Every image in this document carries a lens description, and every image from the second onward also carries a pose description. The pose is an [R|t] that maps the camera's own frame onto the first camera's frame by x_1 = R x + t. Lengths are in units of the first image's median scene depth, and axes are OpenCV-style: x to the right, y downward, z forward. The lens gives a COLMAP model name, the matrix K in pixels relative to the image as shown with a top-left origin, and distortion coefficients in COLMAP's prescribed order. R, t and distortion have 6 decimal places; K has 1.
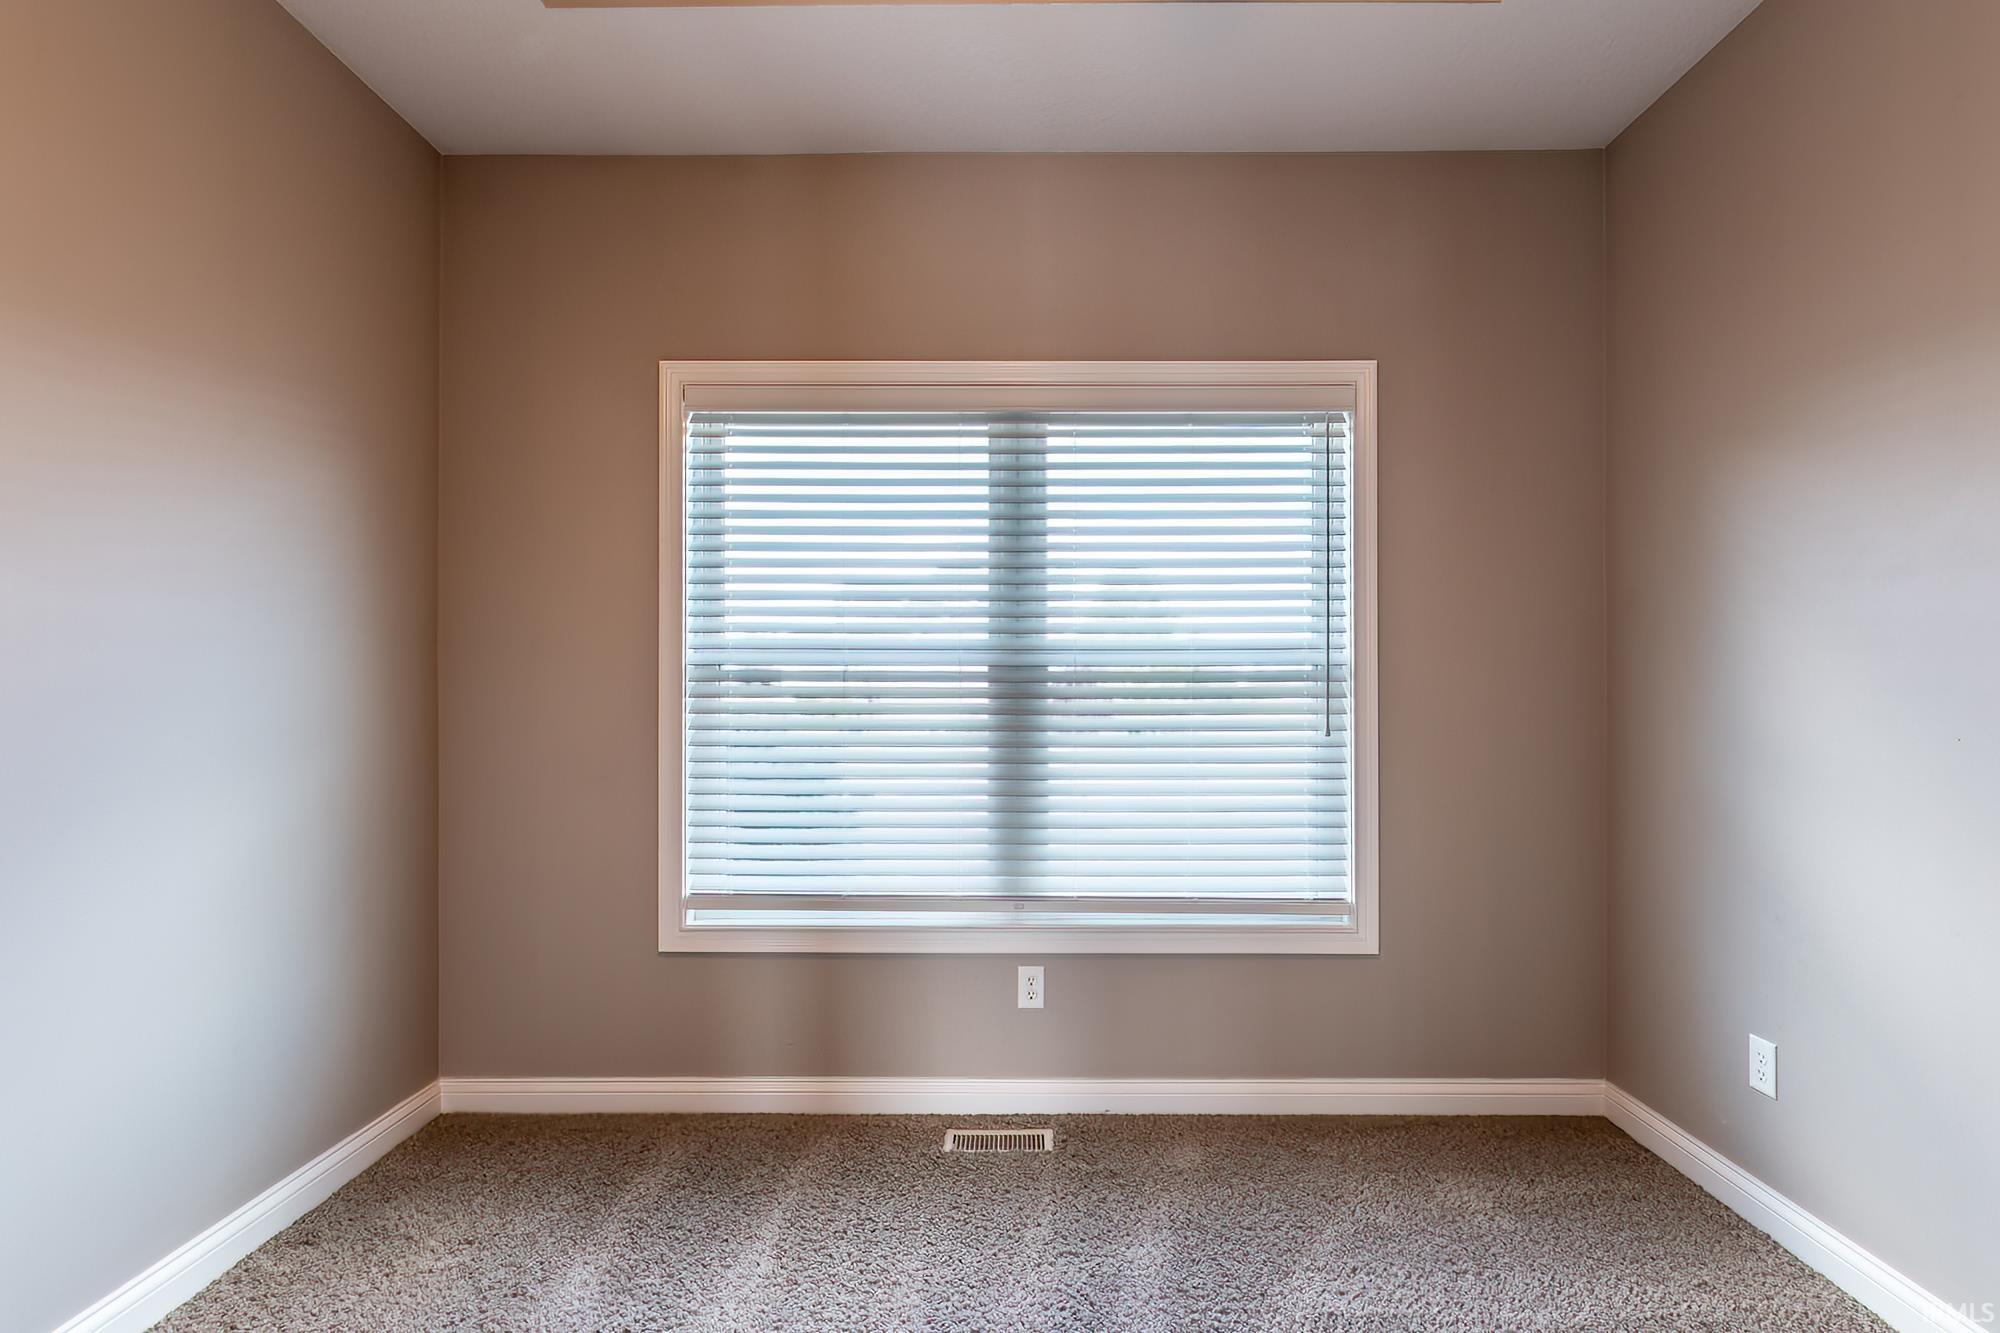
lens RADIAL K [[975.2, 0, 1011.7], [0, 975.2, 685.5], [0, 0, 1]] dist [-0.003451, 0.001737]
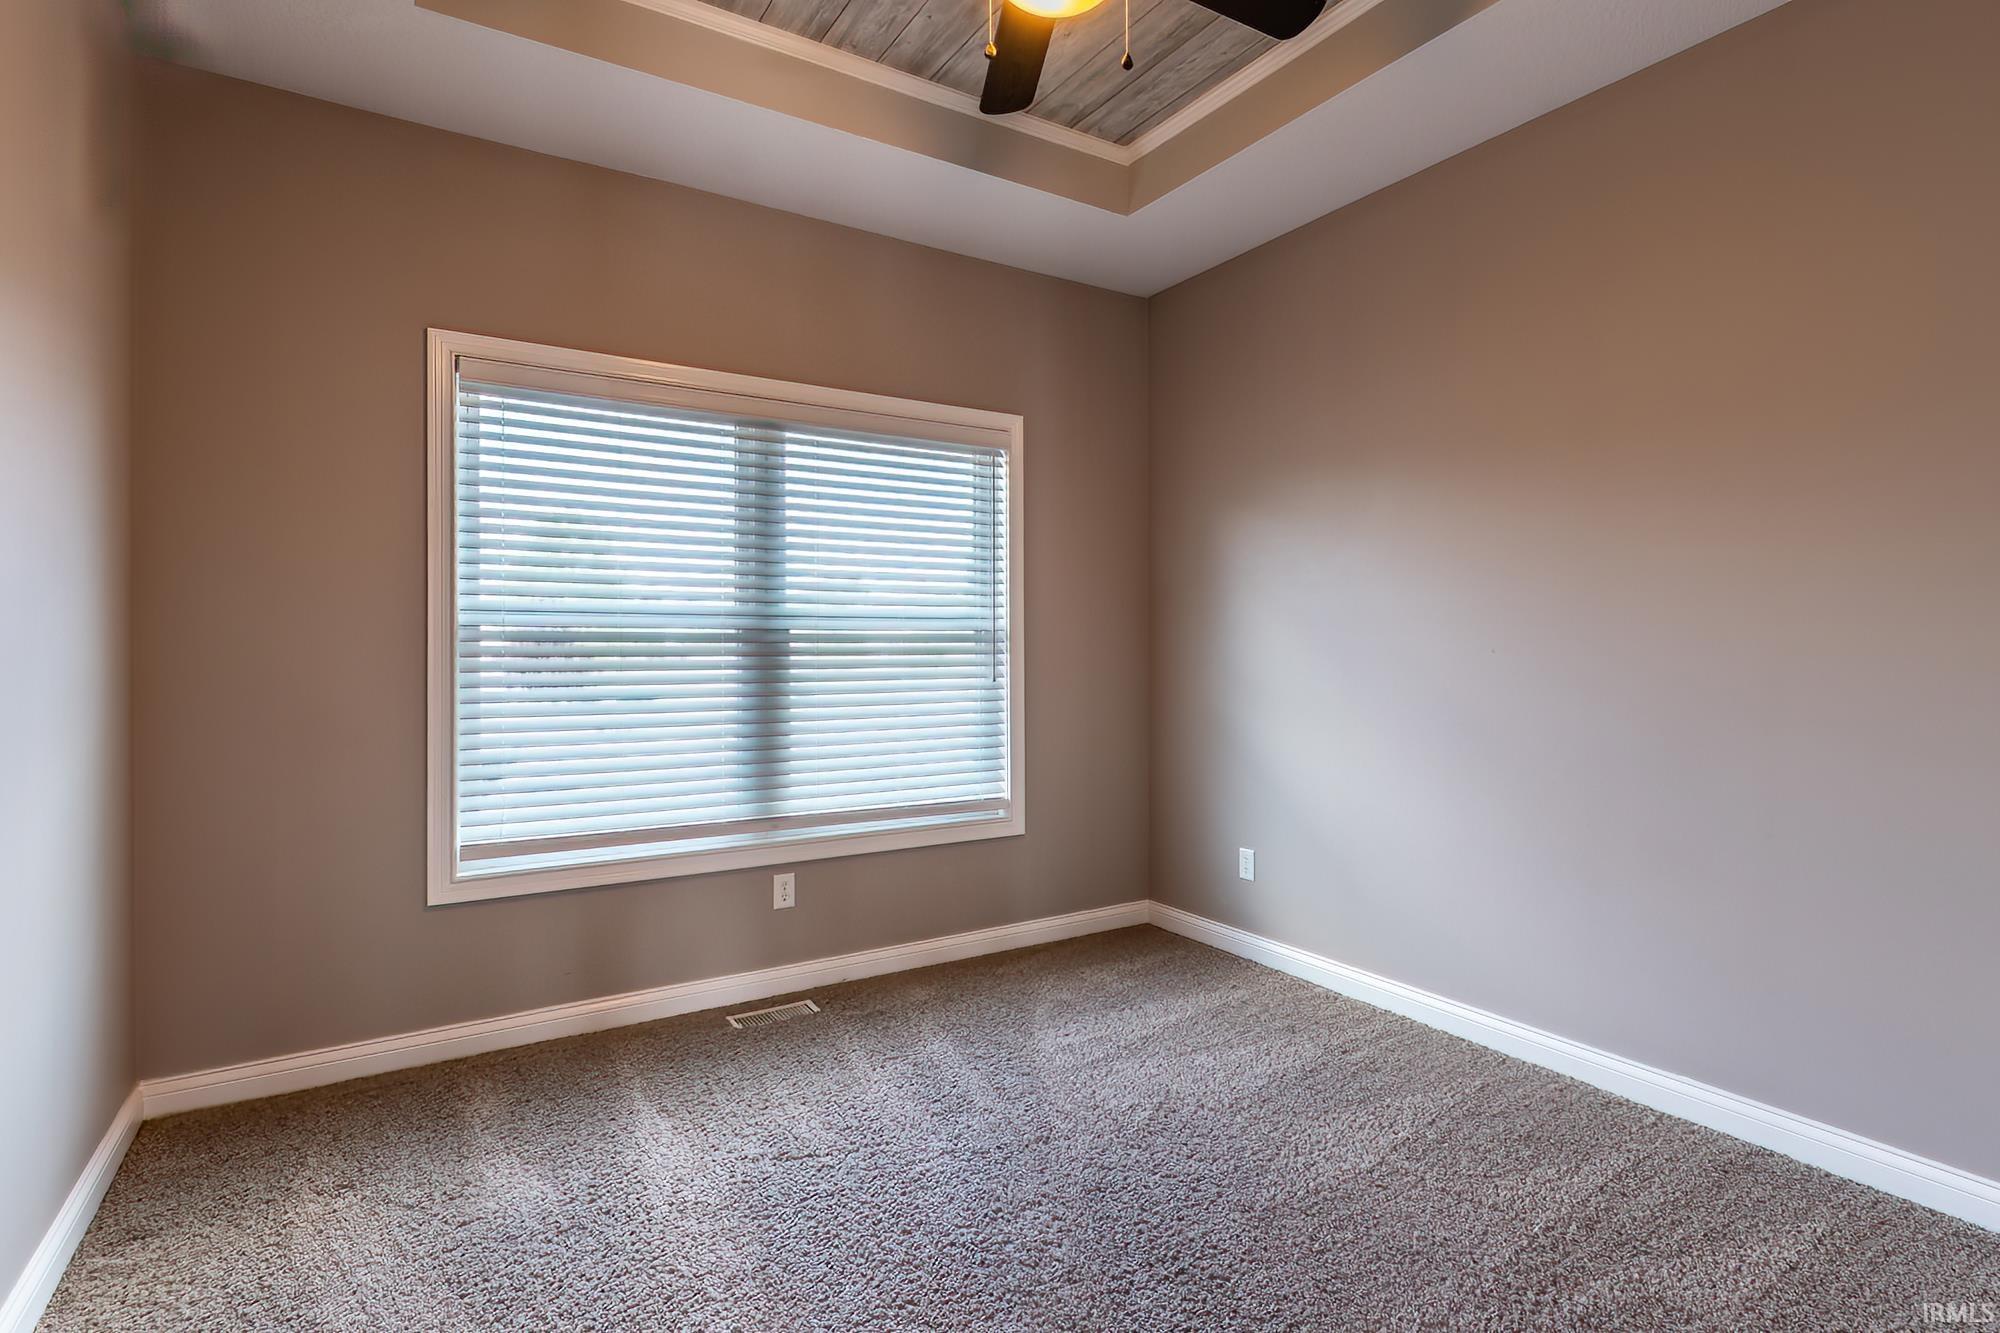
lens RADIAL K [[975.2, 0, 989.0], [0, 975.2, 648.4], [0, 0, 1]] dist [-0.003451, 0.001737]
pose [[0.852606, -0.002644, 0.522547, -0.400503], [0.000836, 0.999993, 0.003695, -0.000386], [-0.522553, -0.002714, 0.852603, -0.181771]]
